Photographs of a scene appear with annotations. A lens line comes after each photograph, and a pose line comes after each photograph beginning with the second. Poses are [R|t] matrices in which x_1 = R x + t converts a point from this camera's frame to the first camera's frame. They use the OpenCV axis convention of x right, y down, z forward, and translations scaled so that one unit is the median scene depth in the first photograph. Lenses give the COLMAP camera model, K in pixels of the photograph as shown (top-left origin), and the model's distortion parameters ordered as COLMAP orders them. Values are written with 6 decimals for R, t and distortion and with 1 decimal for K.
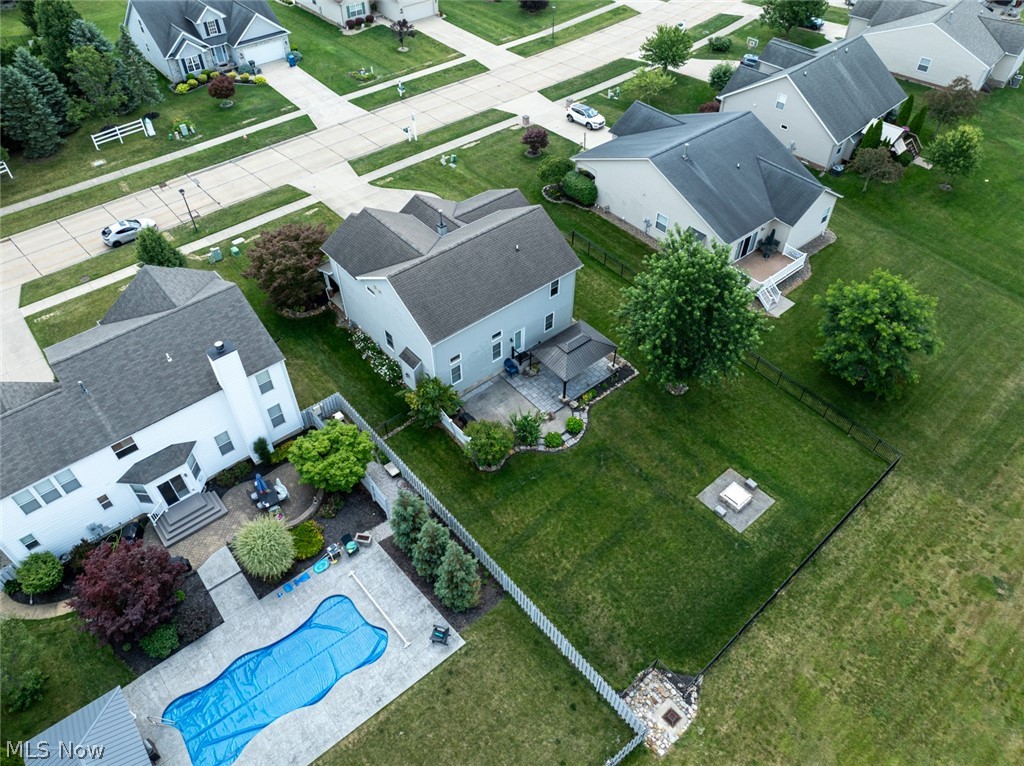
lens RADIAL K [[721.7, 0, 515.5], [0, 721.7, 377.2], [0, 0, 1]] dist [-0.034655, -0.006353]
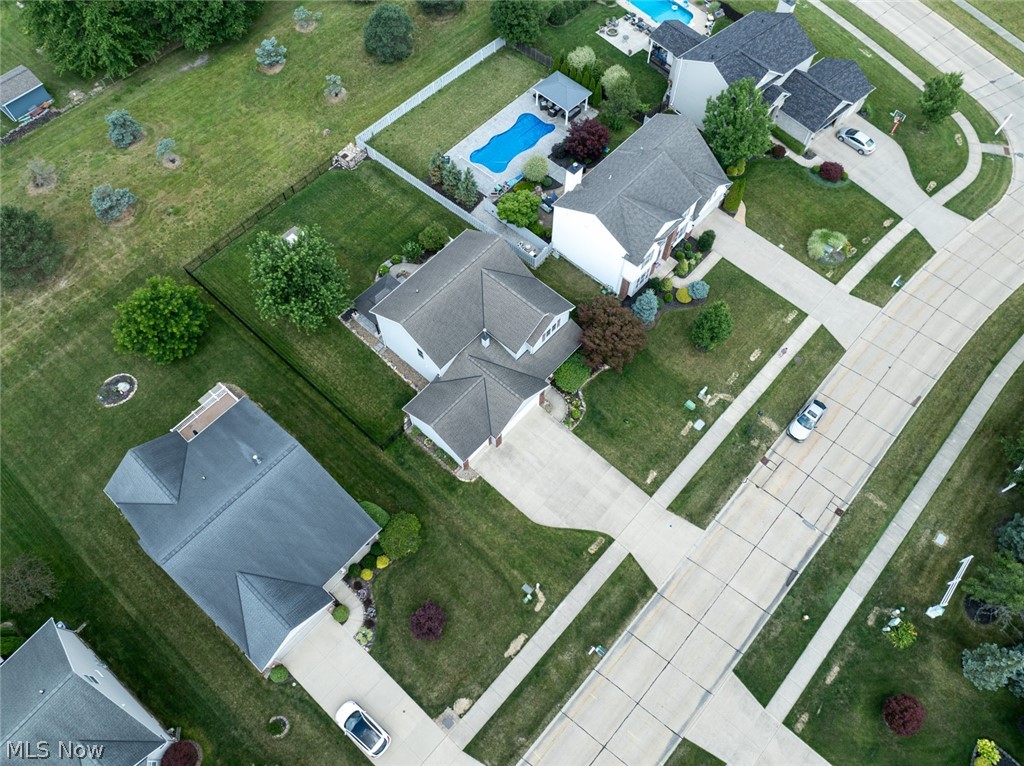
lens RADIAL K [[721.7, 0, 515.5], [0, 721.7, 377.2], [0, 0, 1]] dist [-0.034655, -0.006353]
pose [[-0.990708, 0.115199, -0.072290, -0.043450], [-0.102645, -0.284632, 0.953126, -1.061061], [0.089223, 0.951690, 0.293812, 0.544896]]
